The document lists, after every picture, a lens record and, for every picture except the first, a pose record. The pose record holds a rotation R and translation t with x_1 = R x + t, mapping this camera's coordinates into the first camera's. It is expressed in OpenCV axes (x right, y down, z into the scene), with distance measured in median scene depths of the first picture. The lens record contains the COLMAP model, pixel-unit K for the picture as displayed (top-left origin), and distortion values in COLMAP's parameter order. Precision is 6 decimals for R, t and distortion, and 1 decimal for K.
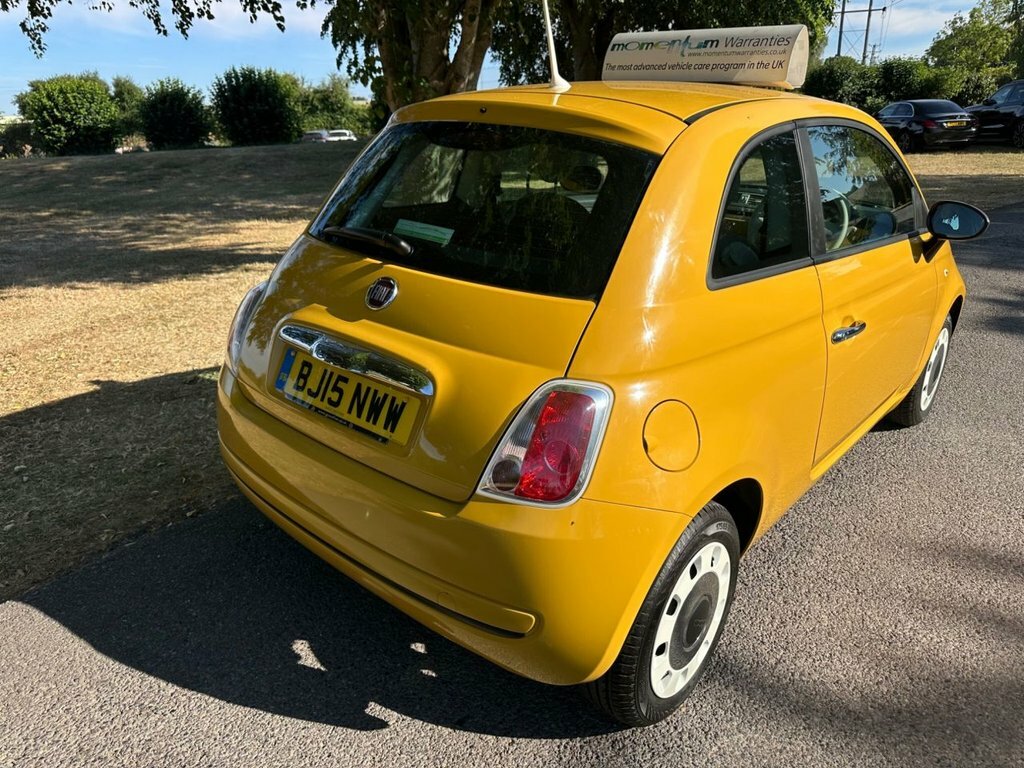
lens RADIAL K [[749.4, 0, 512.0], [0, 749.4, 384.0], [0, 0, 1]] dist [0.009384, -0.006002]
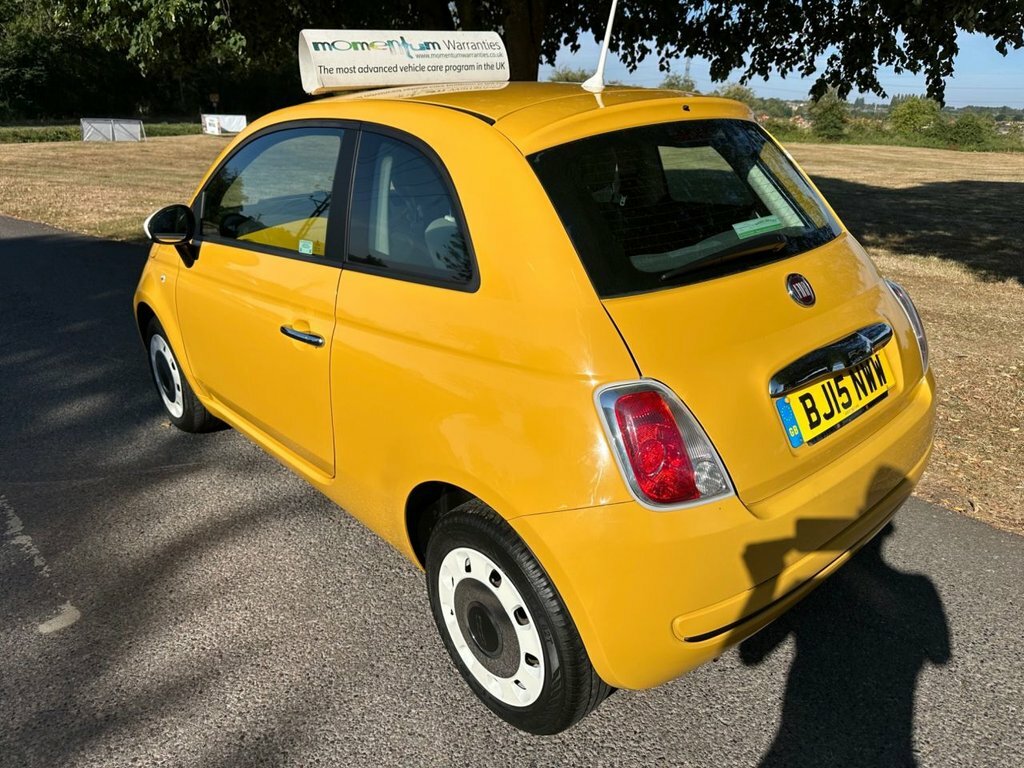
lens RADIAL K [[749.4, 0, 512.0], [0, 749.4, 384.0], [0, 0, 1]] dist [0.009384, -0.006002]
pose [[0.122090, -0.381635, 0.916214, -1.112879], [0.403072, 0.862635, 0.305605, -0.445257], [-0.906988, 0.331989, 0.259146, 1.081361]]
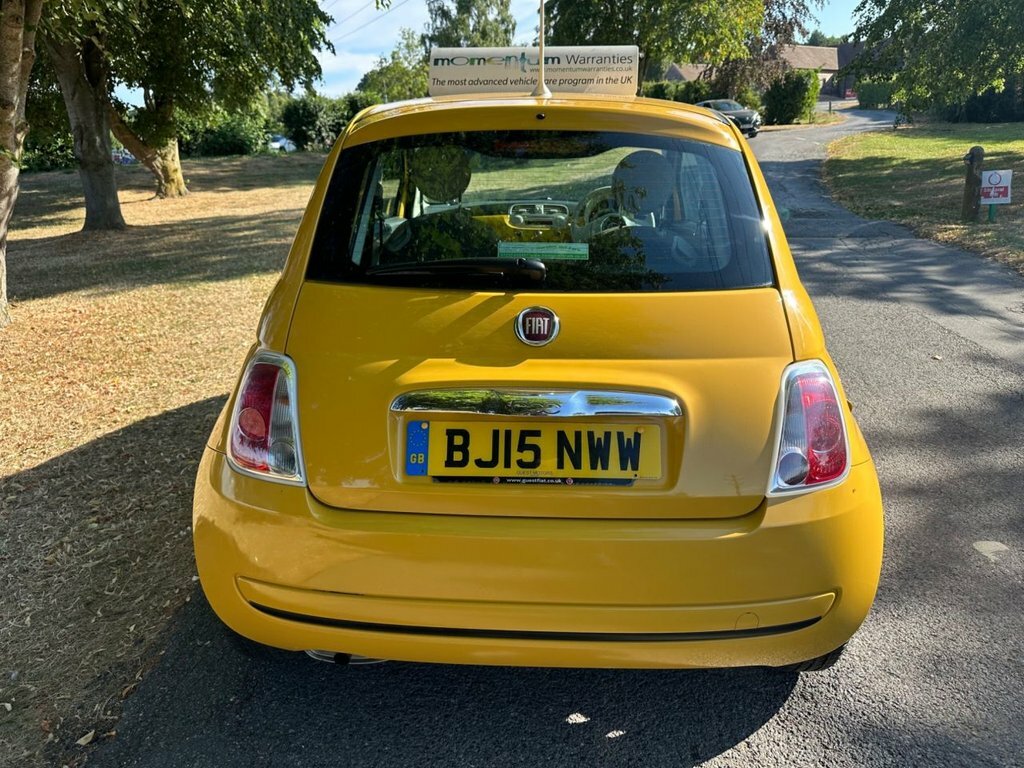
lens RADIAL K [[749.4, 0, 512.0], [0, 749.4, 384.0], [0, 0, 1]] dist [0.009384, -0.006002]
pose [[0.773377, -0.222183, 0.593736, -0.691887], [0.245858, 0.968389, 0.042138, -0.095592], [-0.584330, 0.113387, 0.803556, 0.320260]]
